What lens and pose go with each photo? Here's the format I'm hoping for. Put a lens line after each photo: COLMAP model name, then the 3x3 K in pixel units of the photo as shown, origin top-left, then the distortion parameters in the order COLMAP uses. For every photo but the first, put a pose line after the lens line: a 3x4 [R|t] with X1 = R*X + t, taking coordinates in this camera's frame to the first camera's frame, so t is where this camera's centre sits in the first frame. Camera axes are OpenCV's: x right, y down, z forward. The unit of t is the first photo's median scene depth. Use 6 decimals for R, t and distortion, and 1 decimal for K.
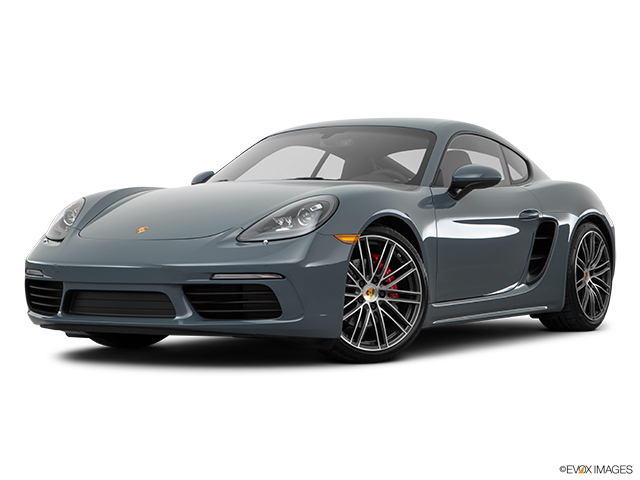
lens RADIAL K [[1296.4, 0, 320.0], [0, 1296.4, 240.0], [0, 0, 1]] dist [0.009856, 0.179855]
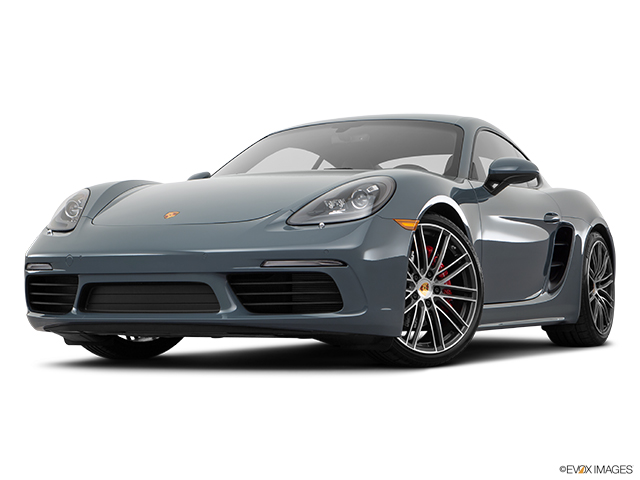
lens RADIAL K [[1205.2, 0, 298.7], [0, 1205.2, 239.6], [0, 0, 1]] dist [0.013078, 0.016845]
pose [[0.996438, 0.002946, 0.084278, -0.115931], [0.001036, 0.998887, -0.047156, 0.045683], [-0.084323, 0.047075, 0.995326, 0.179099]]
